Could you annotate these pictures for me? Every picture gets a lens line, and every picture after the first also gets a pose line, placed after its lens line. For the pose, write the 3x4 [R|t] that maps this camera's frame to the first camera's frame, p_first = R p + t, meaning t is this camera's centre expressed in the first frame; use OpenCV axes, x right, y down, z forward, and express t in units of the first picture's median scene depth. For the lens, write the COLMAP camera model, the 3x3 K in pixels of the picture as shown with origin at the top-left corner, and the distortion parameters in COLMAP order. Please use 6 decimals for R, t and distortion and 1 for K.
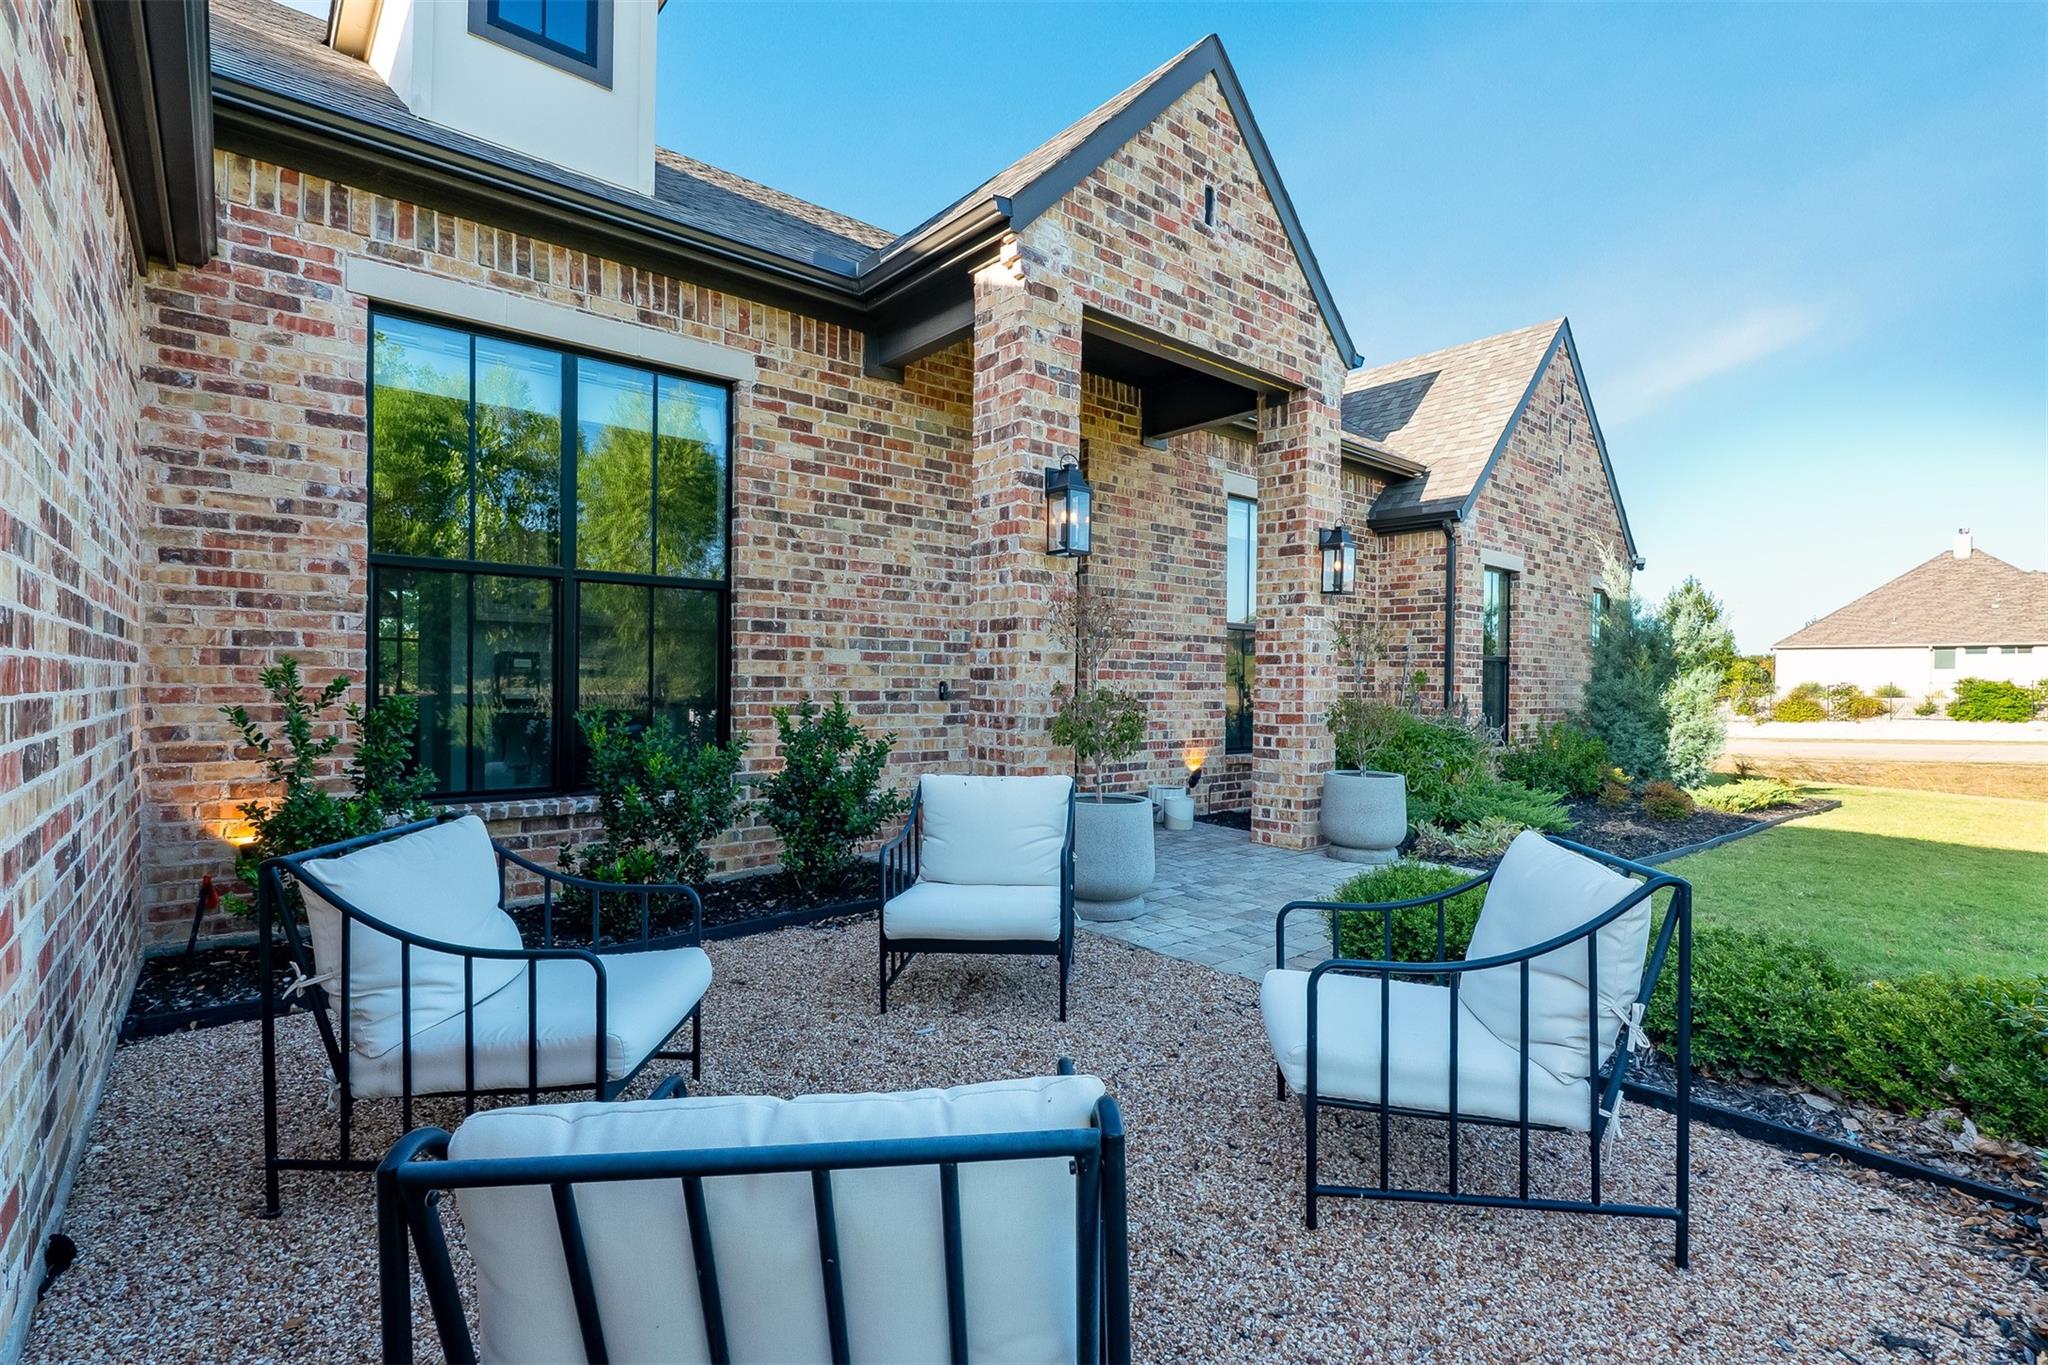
lens RADIAL K [[929.5, 0, 1019.6], [0, 929.5, 685.4], [0, 0, 1]] dist [-0.009552, 0.000587]
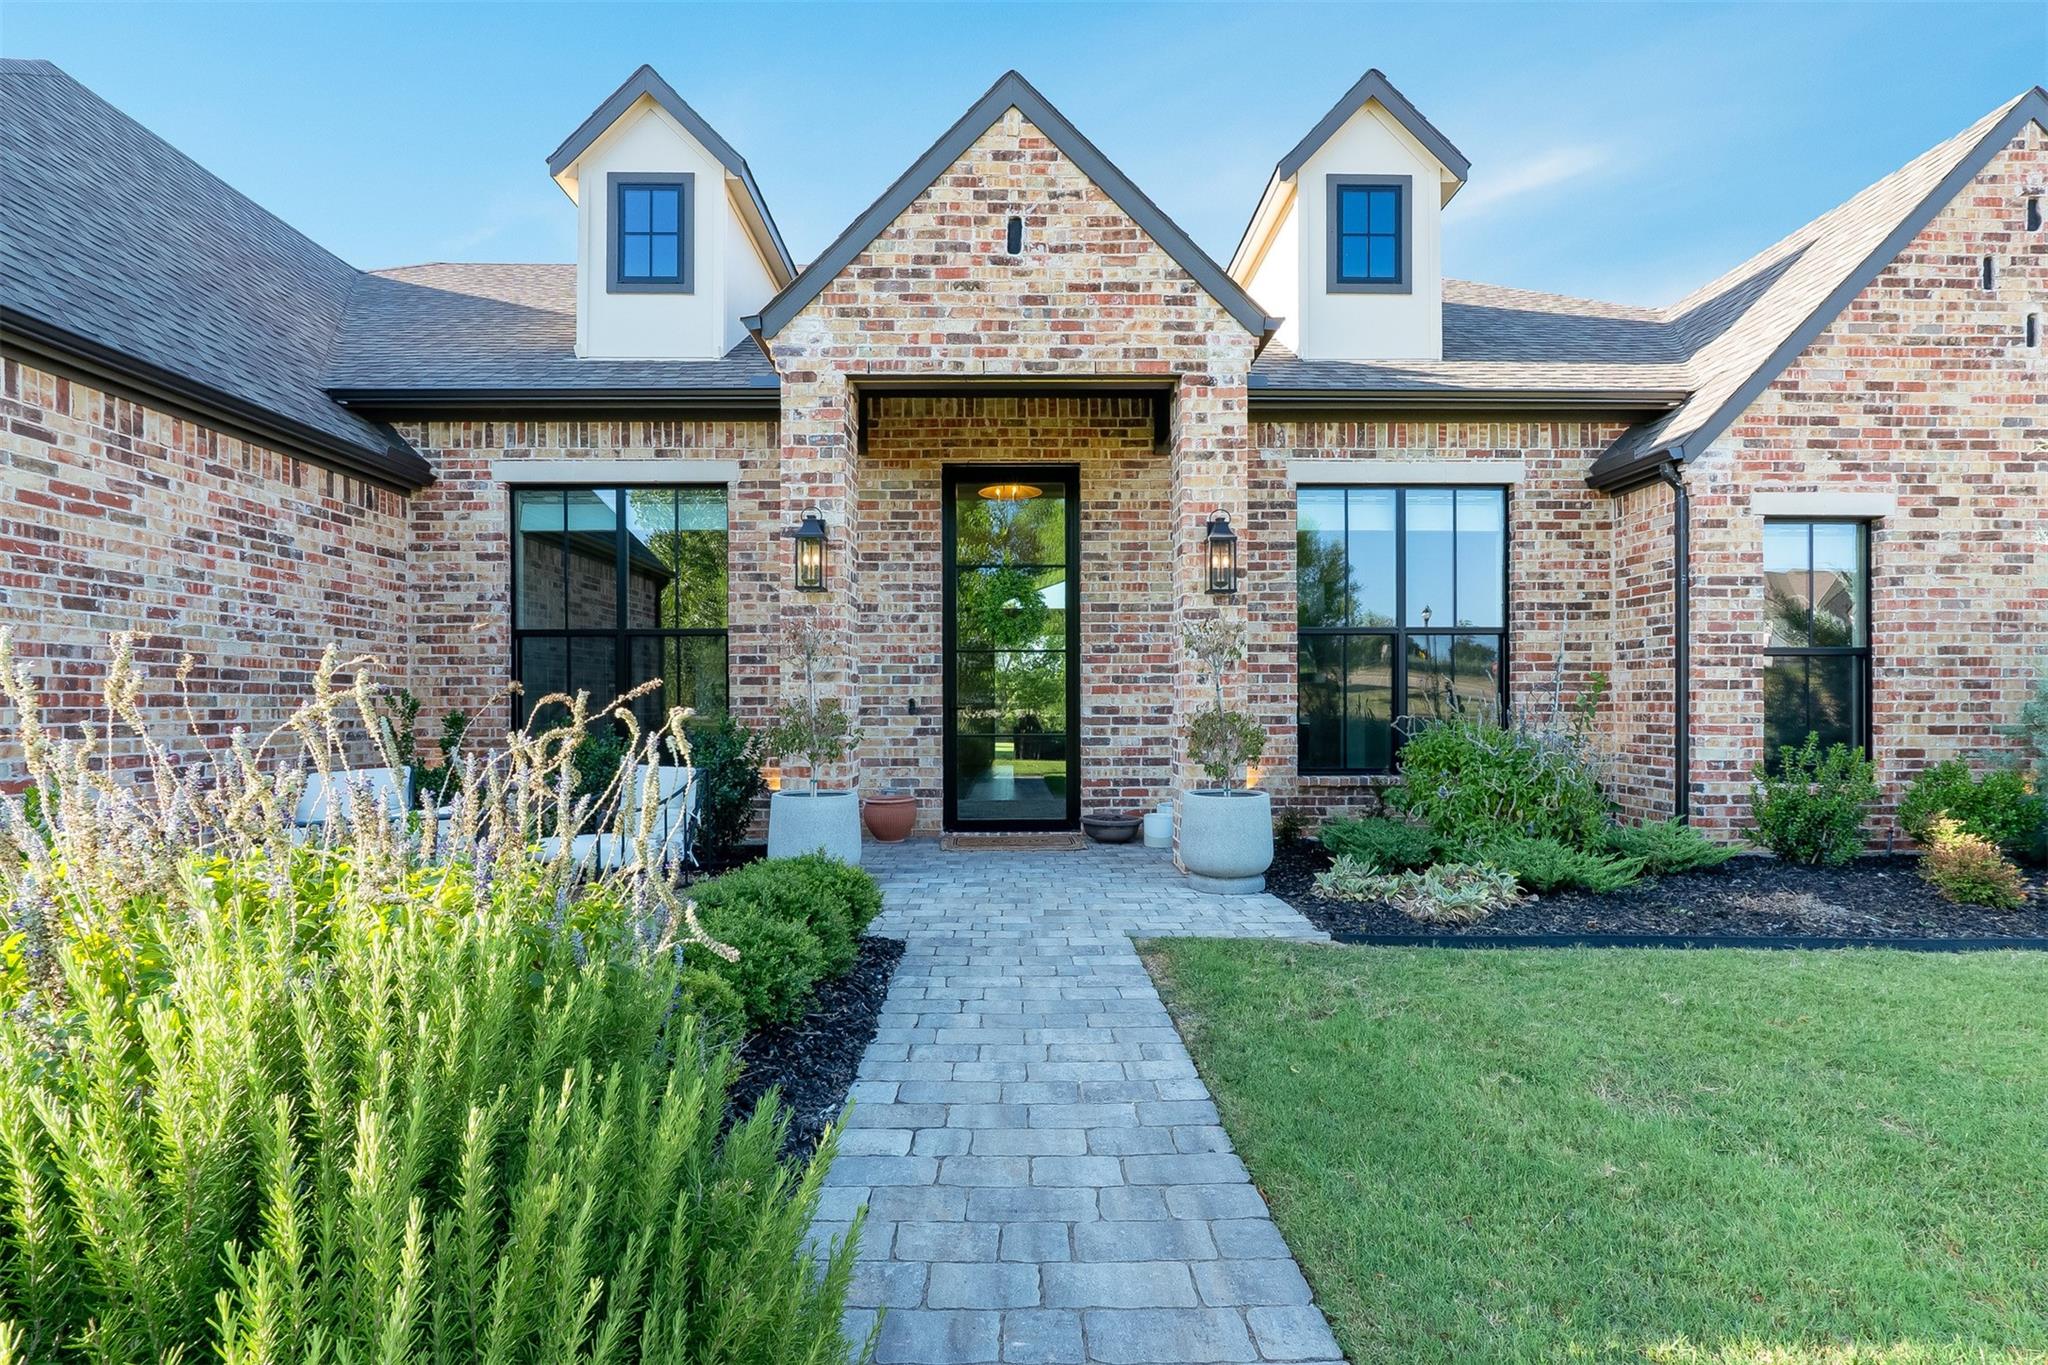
lens RADIAL K [[929.5, 0, 1018.5], [0, 929.5, 701.1], [0, 0, 1]] dist [-0.009552, 0.000587]
pose [[0.773818, -0.017671, -0.633162, 0.864101], [0.010657, 0.999832, -0.014881, 0.019966], [0.633319, 0.004768, 0.773877, 0.203393]]
